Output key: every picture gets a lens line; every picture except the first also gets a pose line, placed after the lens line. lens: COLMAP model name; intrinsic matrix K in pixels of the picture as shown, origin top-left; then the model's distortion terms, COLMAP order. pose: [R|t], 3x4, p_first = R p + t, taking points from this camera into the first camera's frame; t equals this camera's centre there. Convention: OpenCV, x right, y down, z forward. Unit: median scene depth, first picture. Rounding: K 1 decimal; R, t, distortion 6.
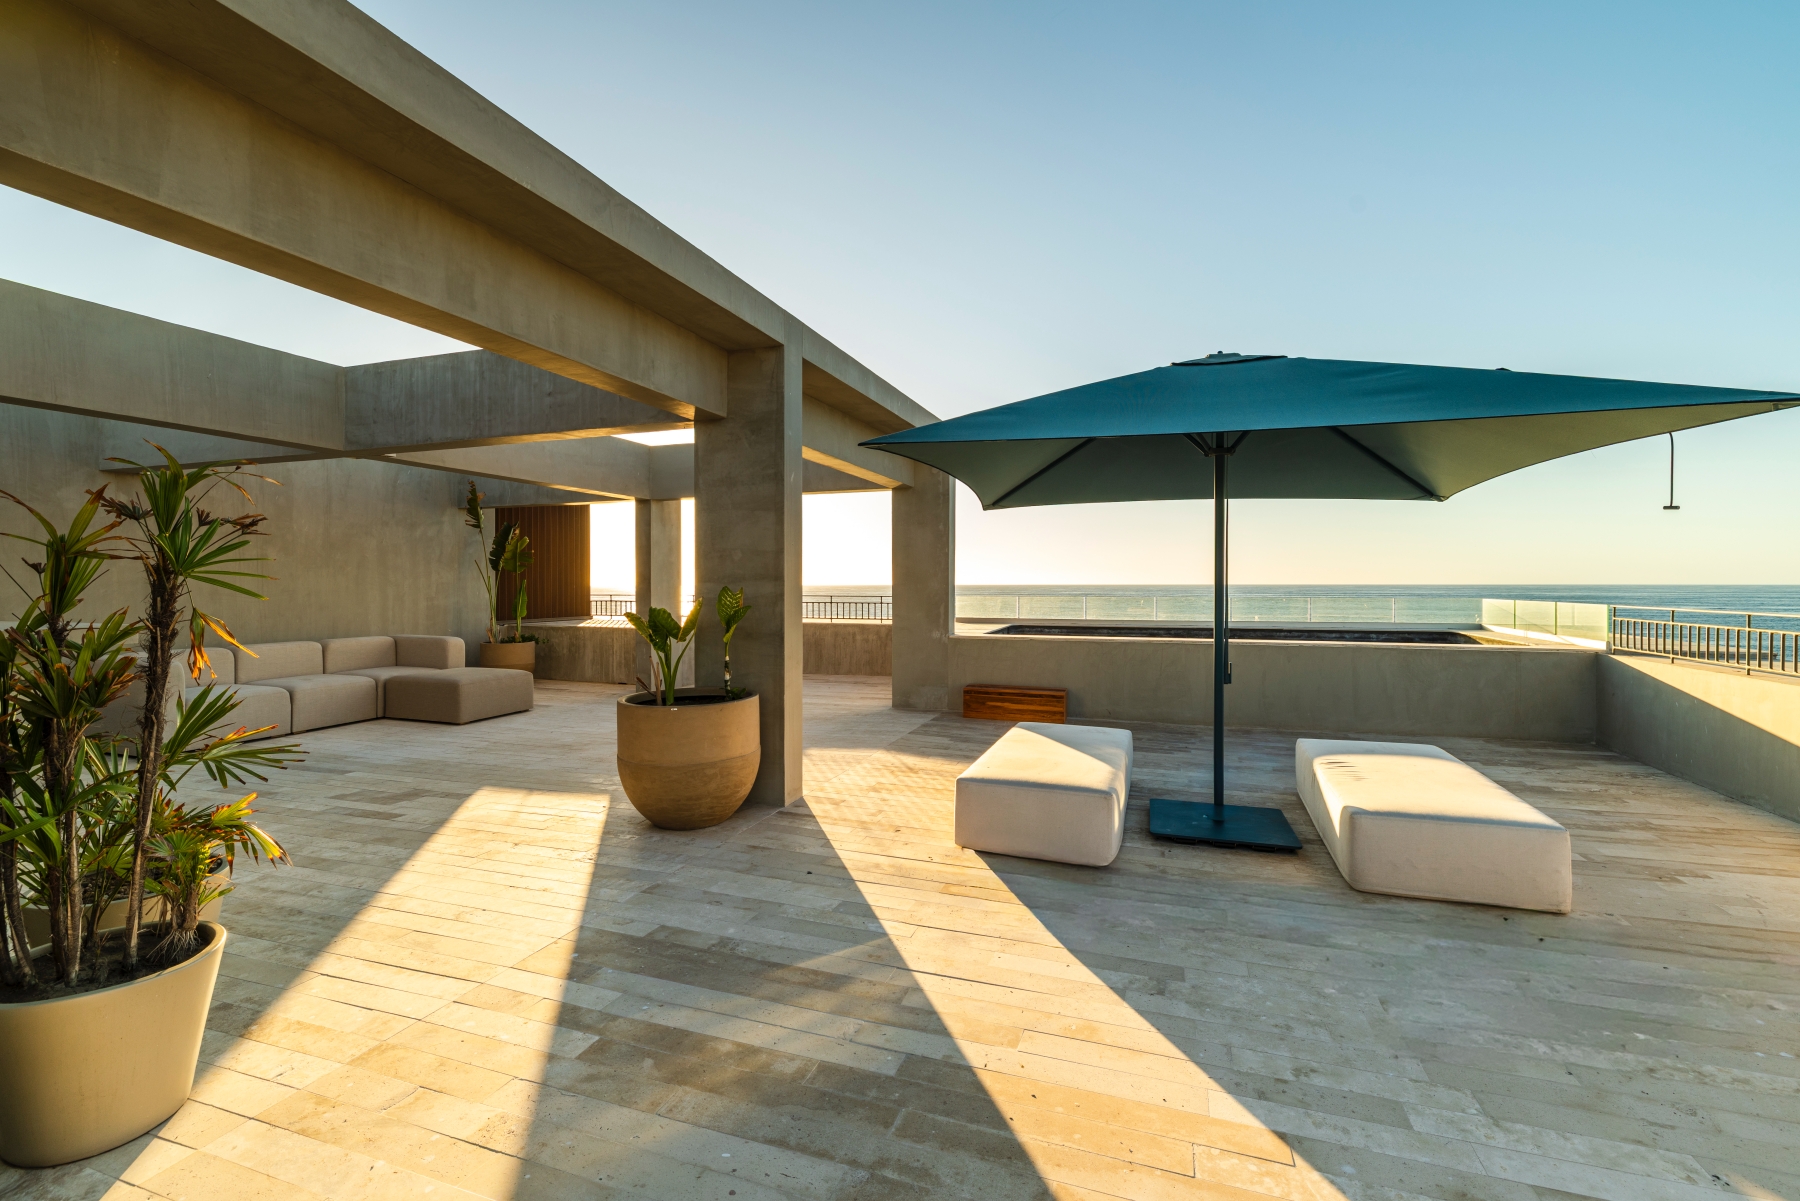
lens RADIAL K [[796.3, 0, 917.9], [0, 796.3, 591.7], [0, 0, 1]] dist [0.006948, 0.000429]
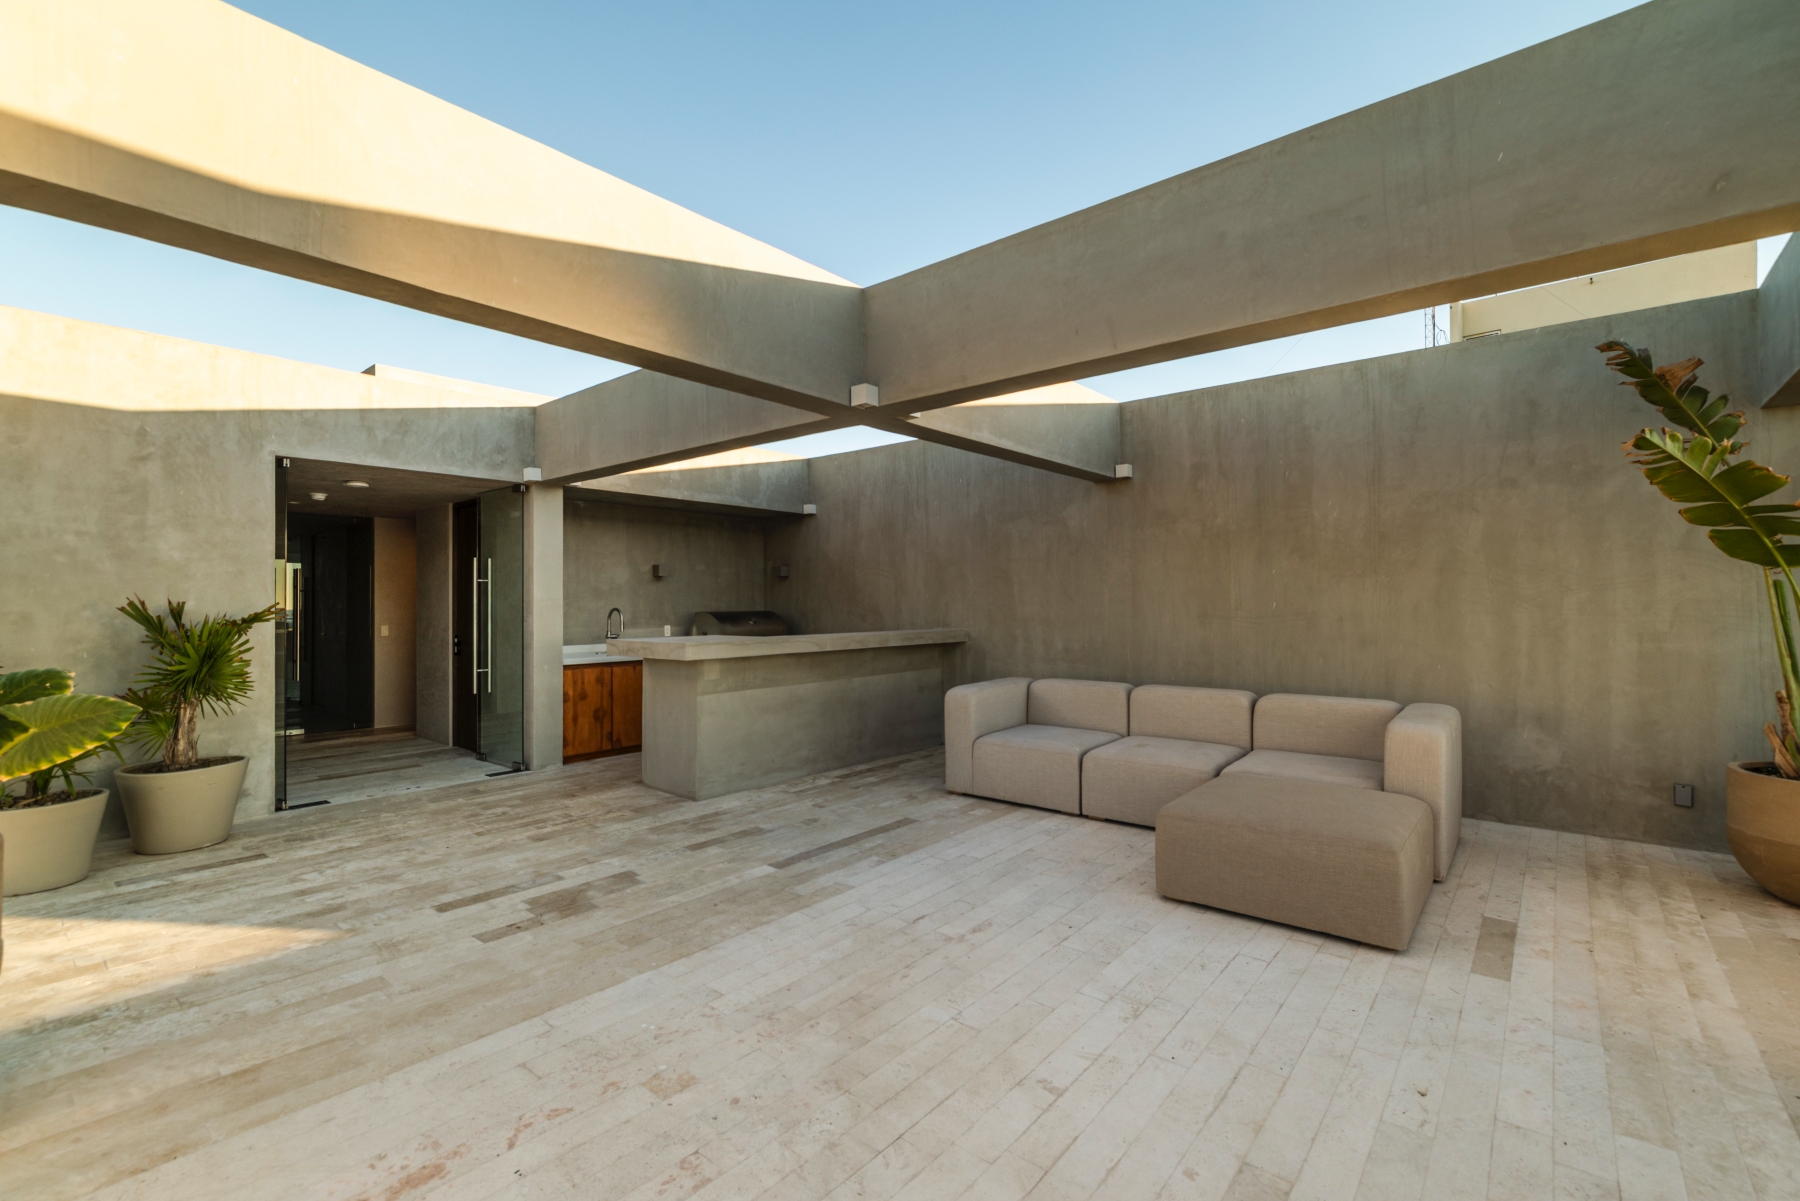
lens RADIAL K [[796.3, 0, 890.1], [0, 796.3, 597.7], [0, 0, 1]] dist [0.006948, 0.000429]
pose [[-0.384789, -0.001054, -0.923004, -0.061898], [-0.005499, 0.999984, 0.001151, -0.013060], [0.922988, 0.005519, -0.384789, 0.994571]]
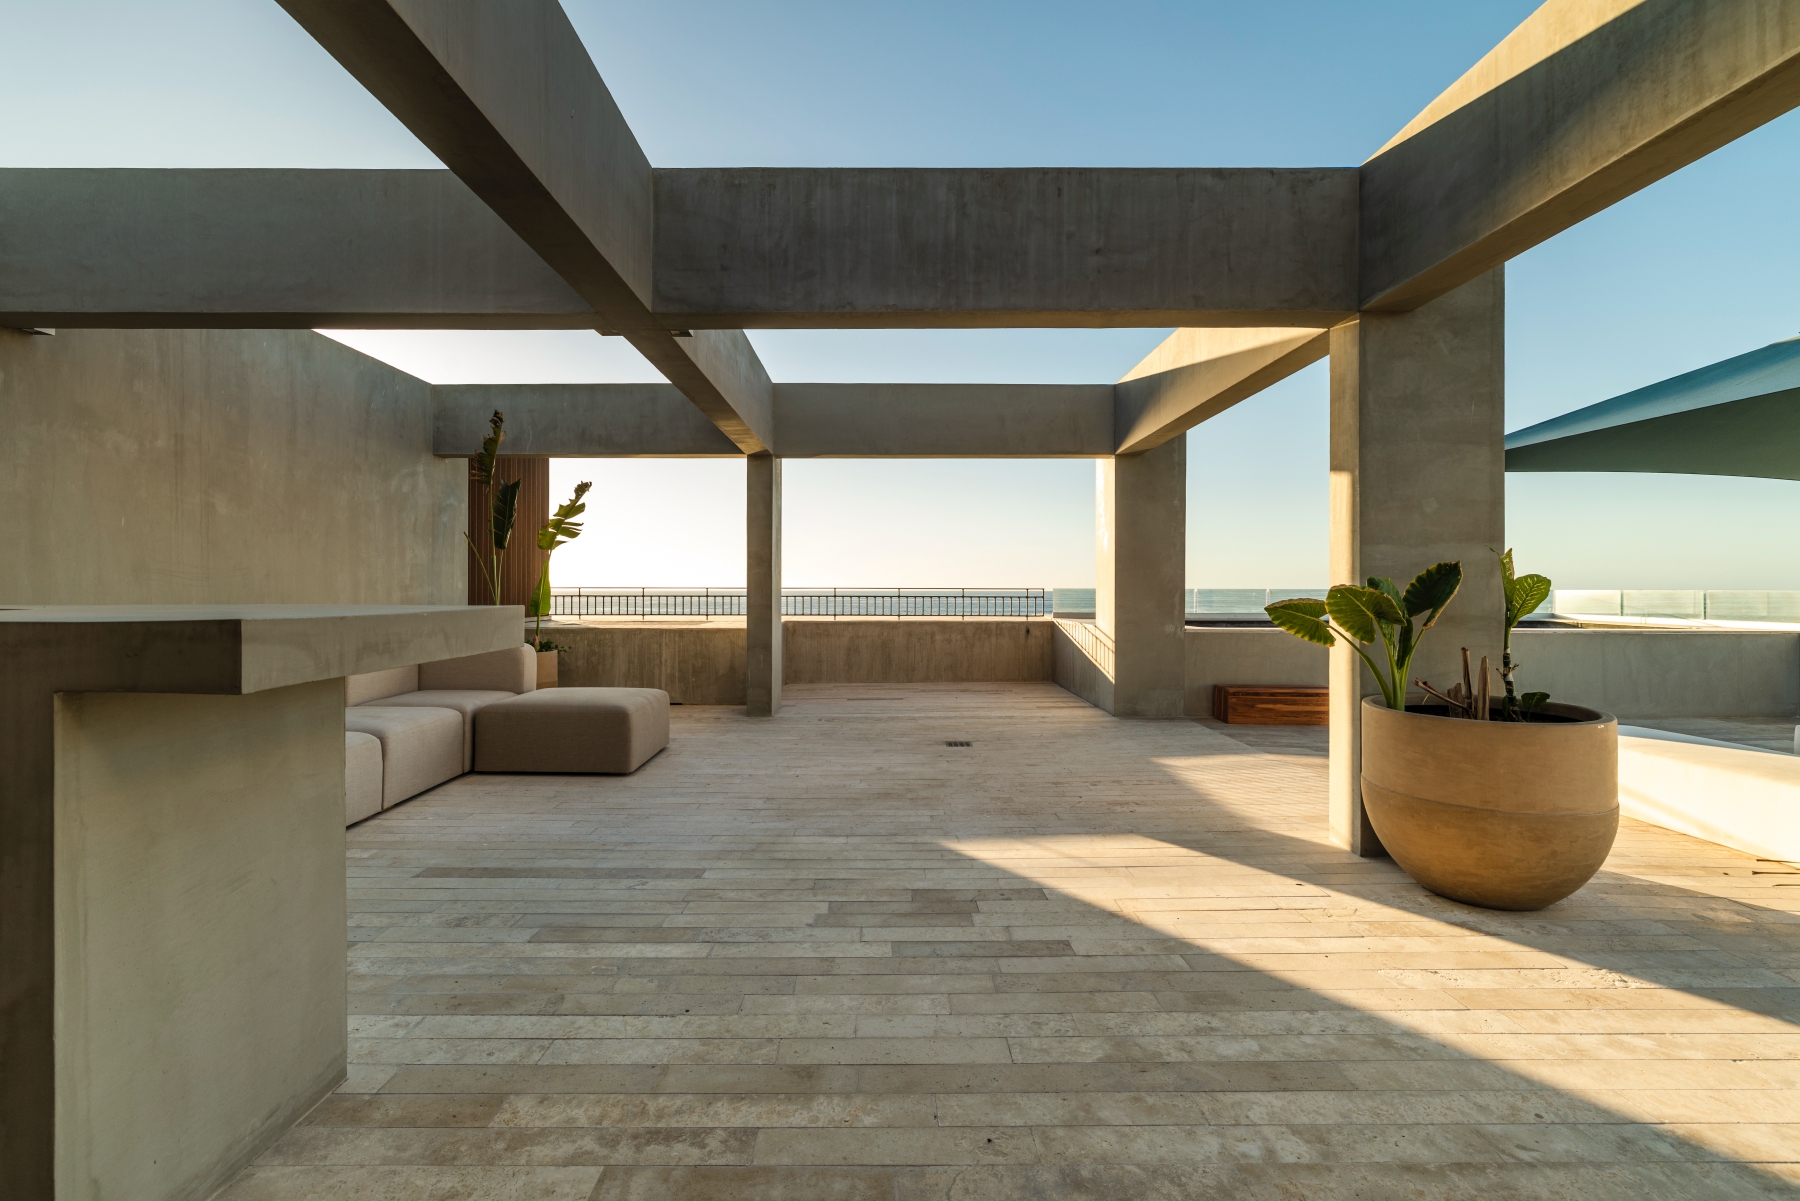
lens RADIAL K [[796.3, 0, 910.6], [0, 796.3, 596.4], [0, 0, 1]] dist [0.006948, 0.000429]
pose [[0.942730, 0.000912, 0.333556, -0.551335], [-0.000165, 0.999997, -0.002268, 0.022064], [-0.333557, 0.002083, 0.942728, 0.298109]]
